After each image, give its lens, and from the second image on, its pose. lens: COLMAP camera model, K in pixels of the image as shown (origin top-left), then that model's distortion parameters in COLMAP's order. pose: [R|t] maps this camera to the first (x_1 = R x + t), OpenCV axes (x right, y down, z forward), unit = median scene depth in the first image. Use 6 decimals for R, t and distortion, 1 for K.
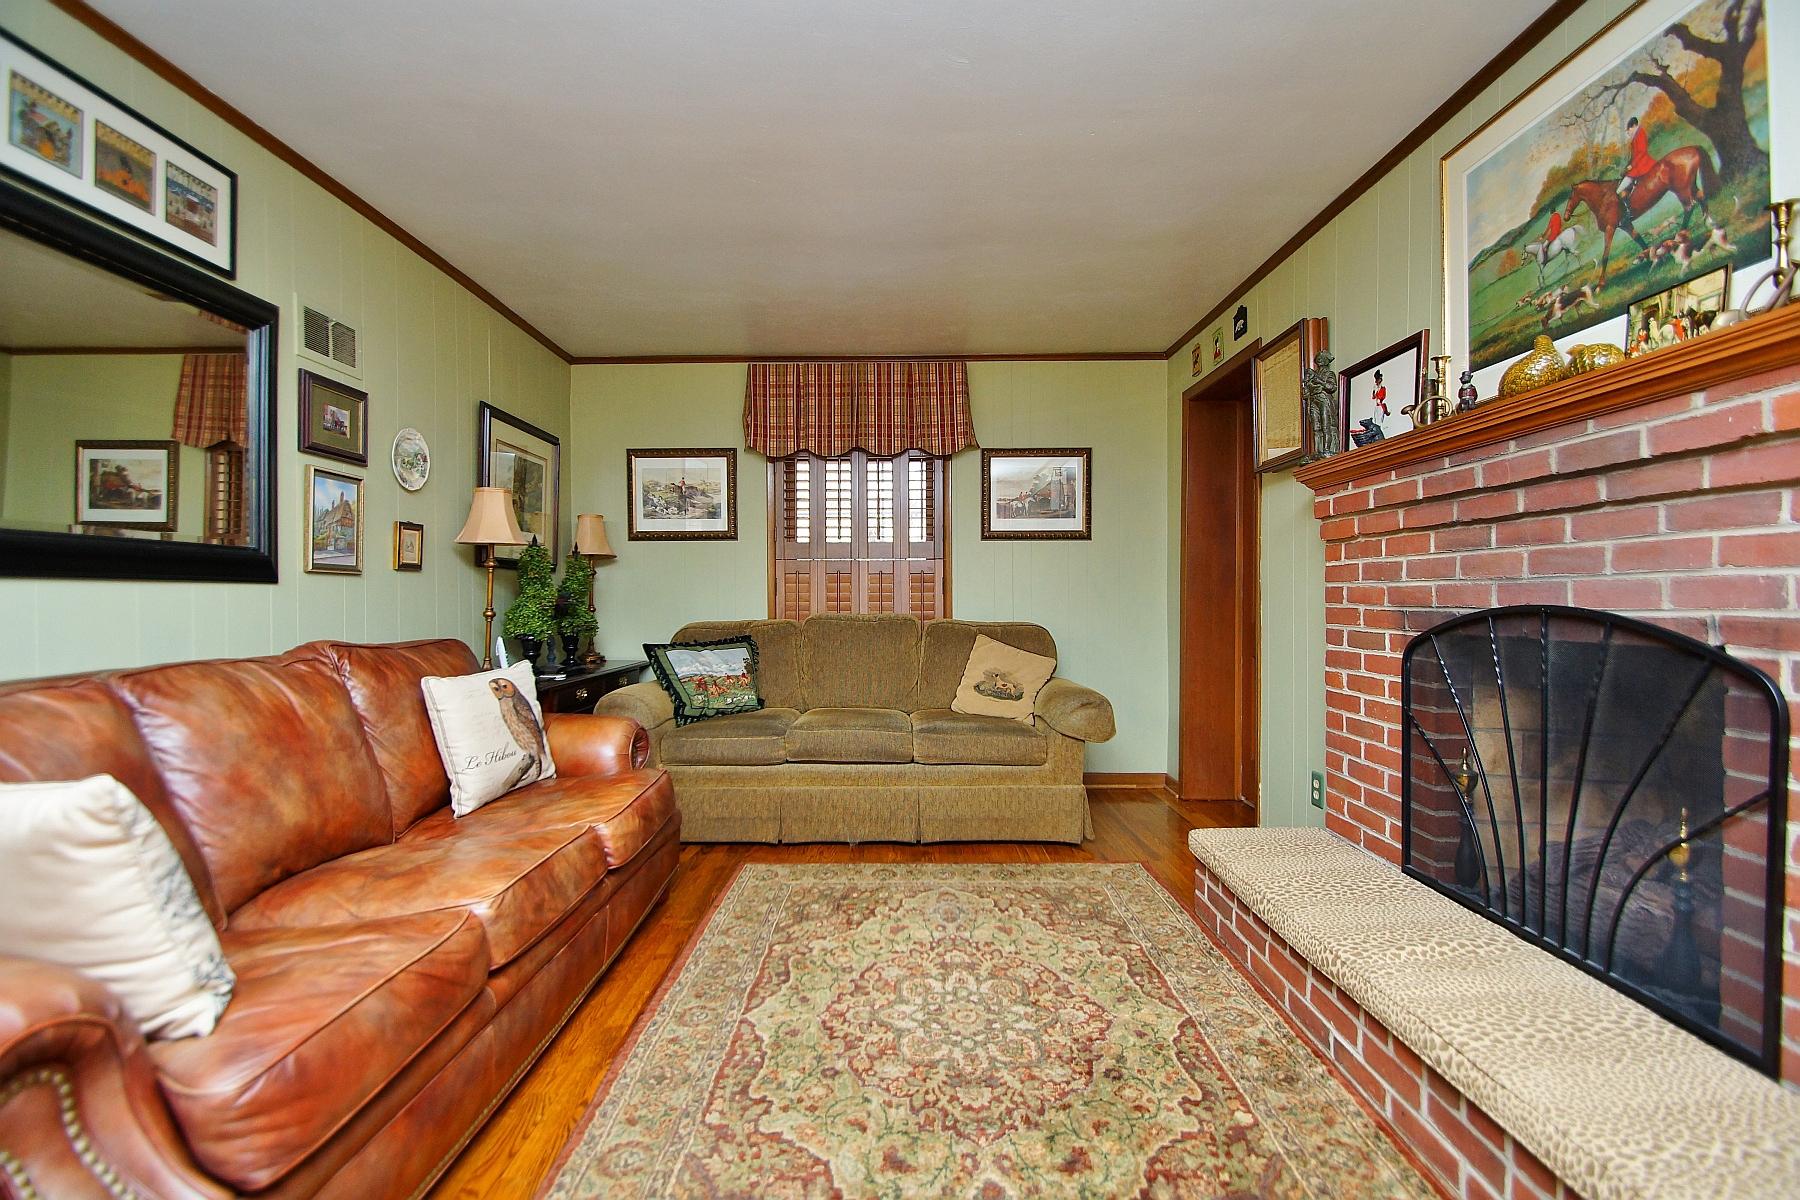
lens RADIAL K [[795.6, 0, 893.0], [0, 795.6, 605.0], [0, 0, 1]] dist [0.015418, -0.017311]
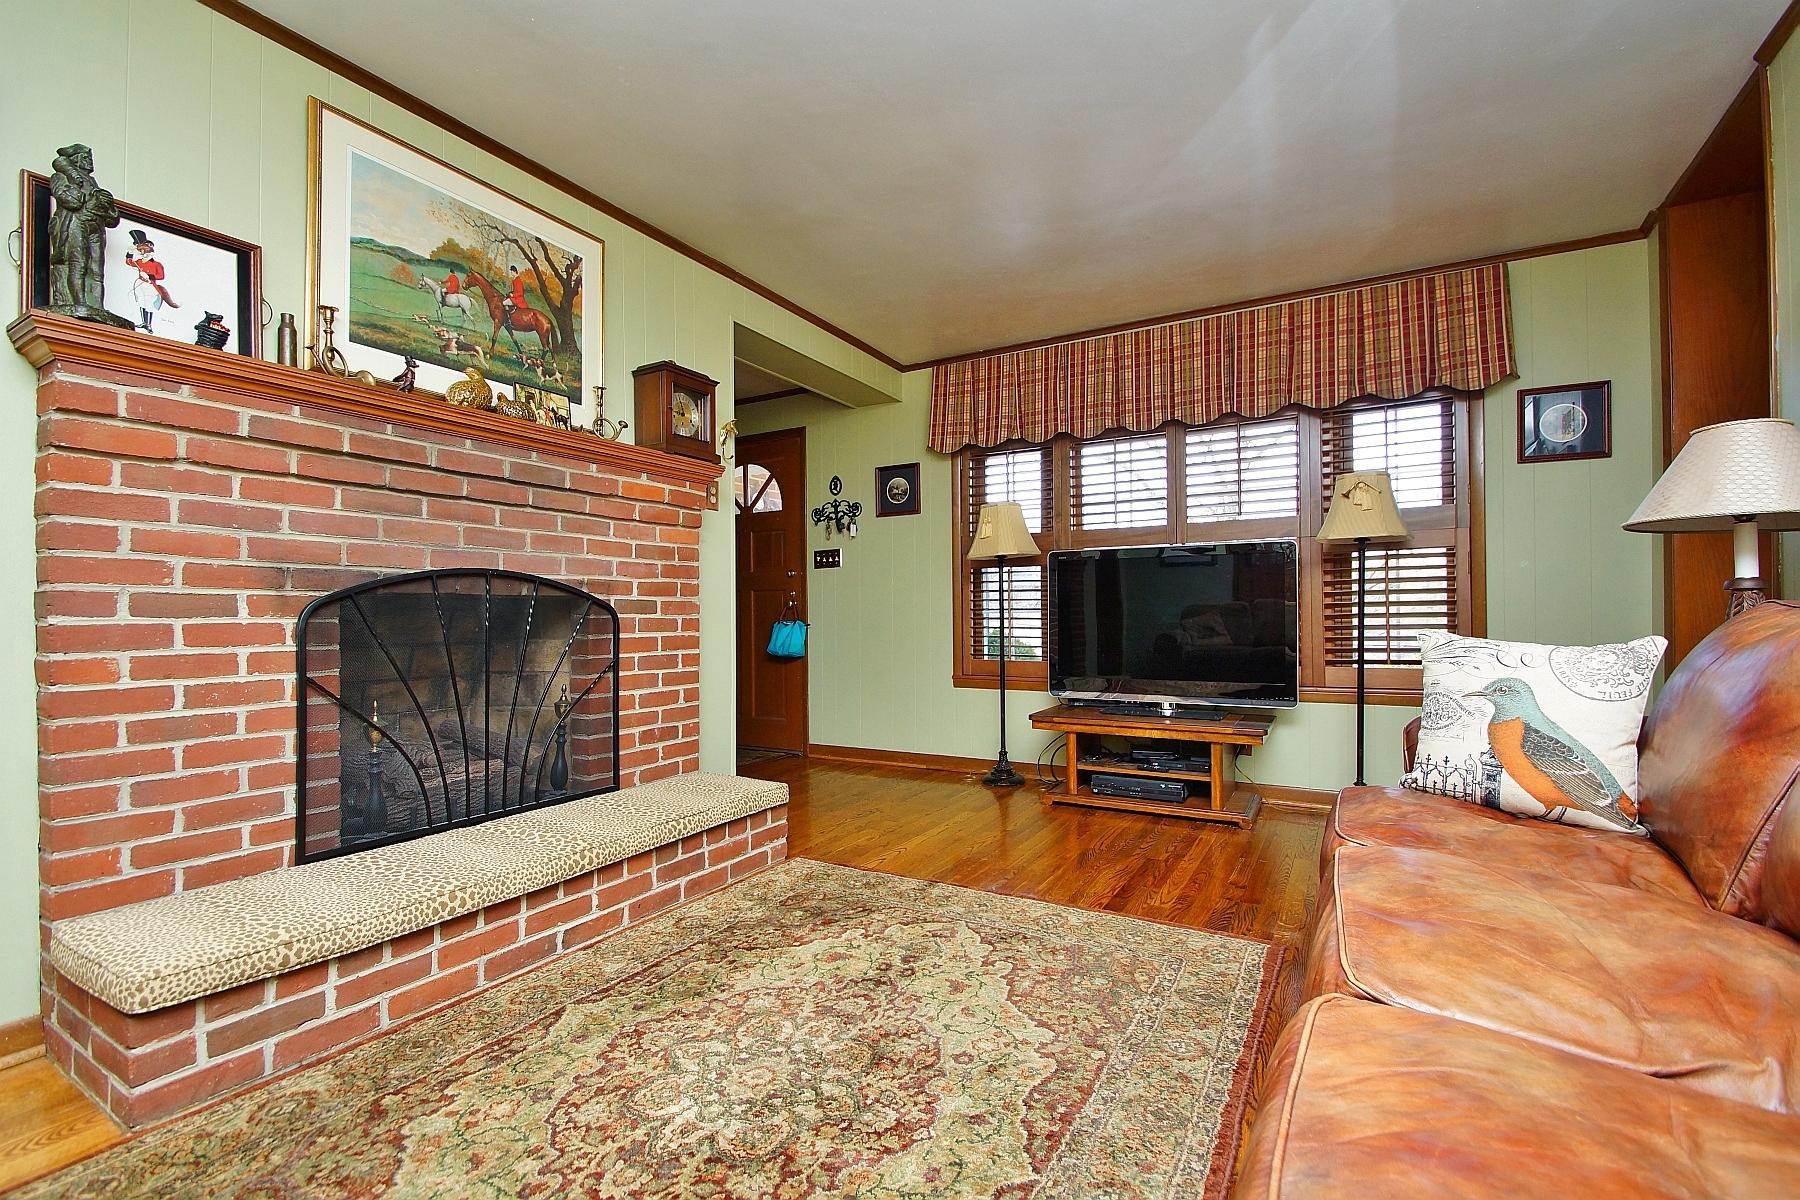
lens RADIAL K [[795.6, 0, 893.0], [0, 795.6, 605.0], [0, 0, 1]] dist [0.015418, -0.017311]
pose [[-0.868577, 0.018152, 0.495222, -0.333101], [0.016250, 0.999835, -0.008148, 0.060434], [-0.495288, 0.000970, -0.868728, 1.308560]]
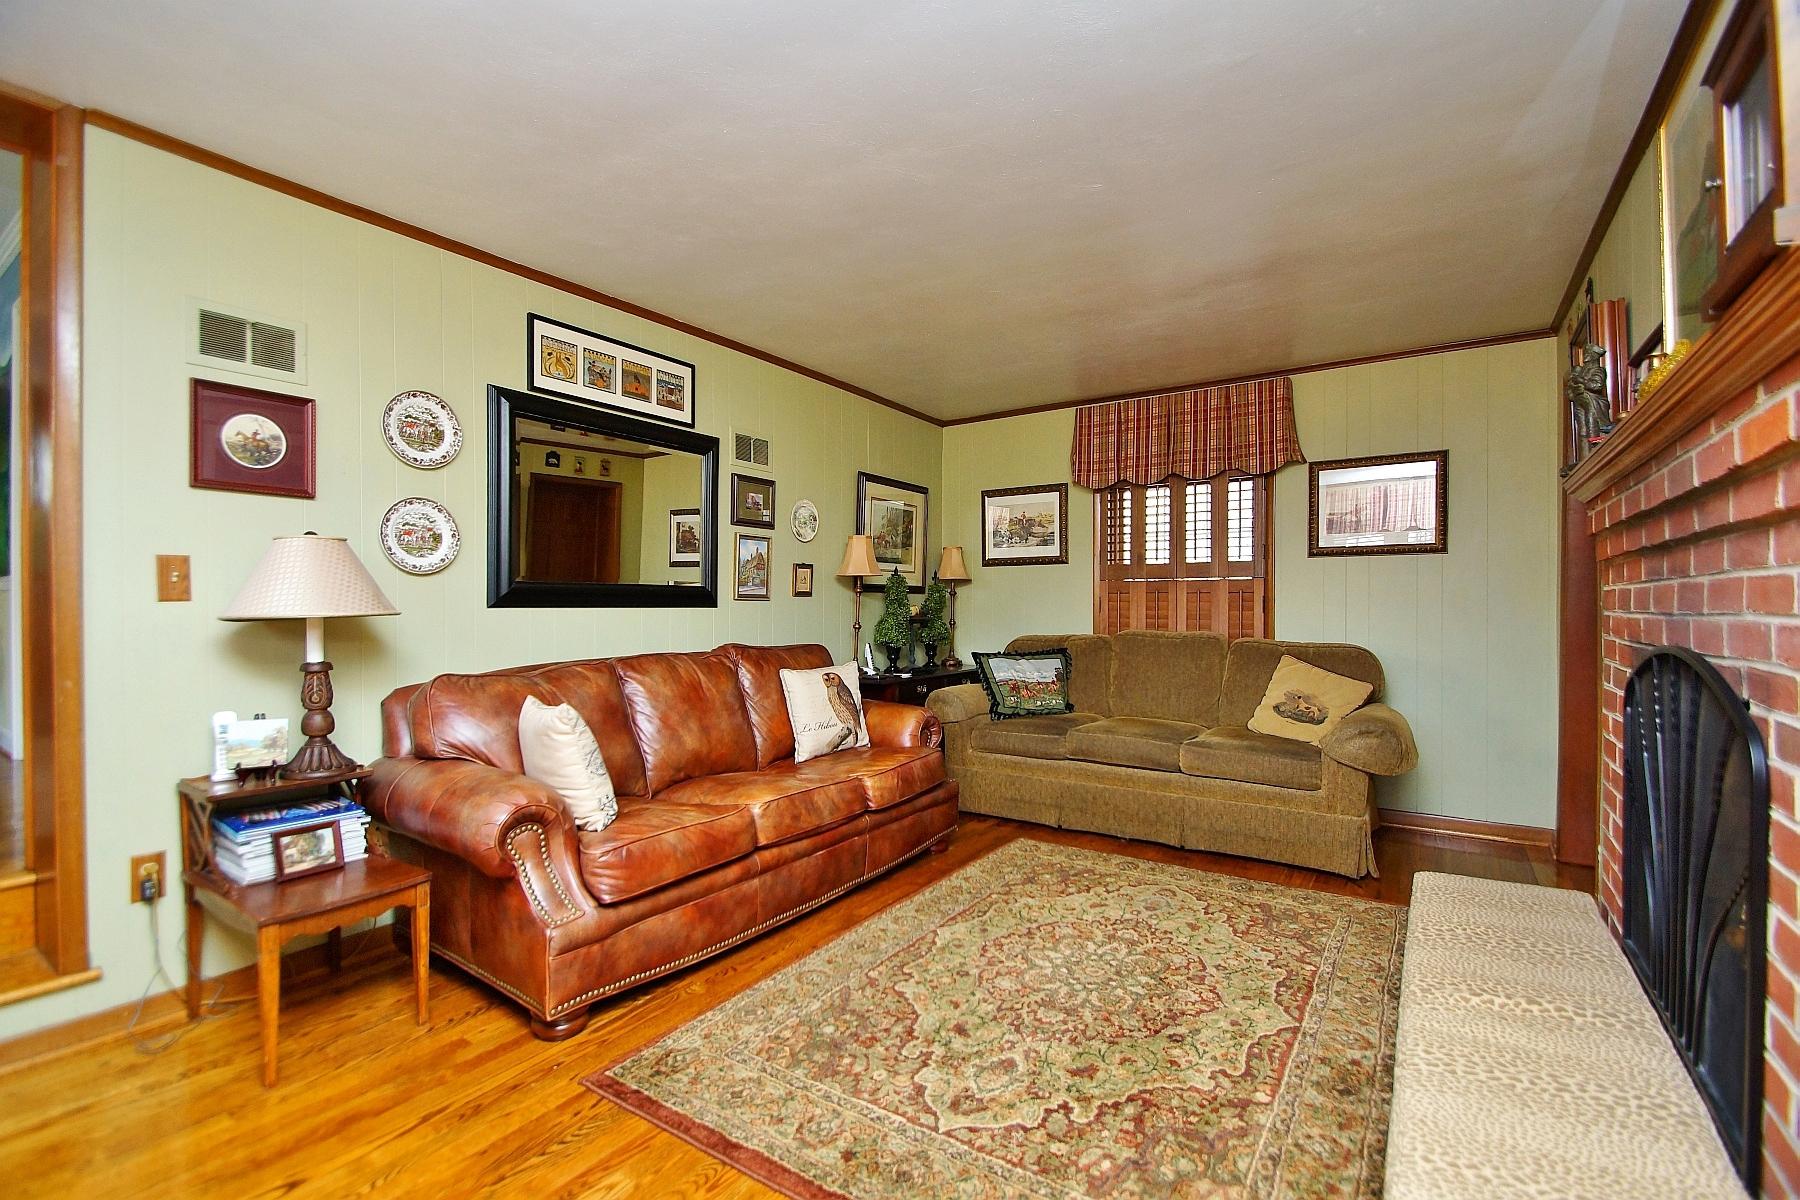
lens RADIAL K [[795.6, 0, 893.0], [0, 795.6, 605.0], [0, 0, 1]] dist [0.015418, -0.017311]
pose [[0.830596, 0.003010, -0.556867, 0.416390], [-0.008294, 0.999941, -0.006966, -0.022982], [0.556813, 0.010405, 0.830572, -0.146518]]
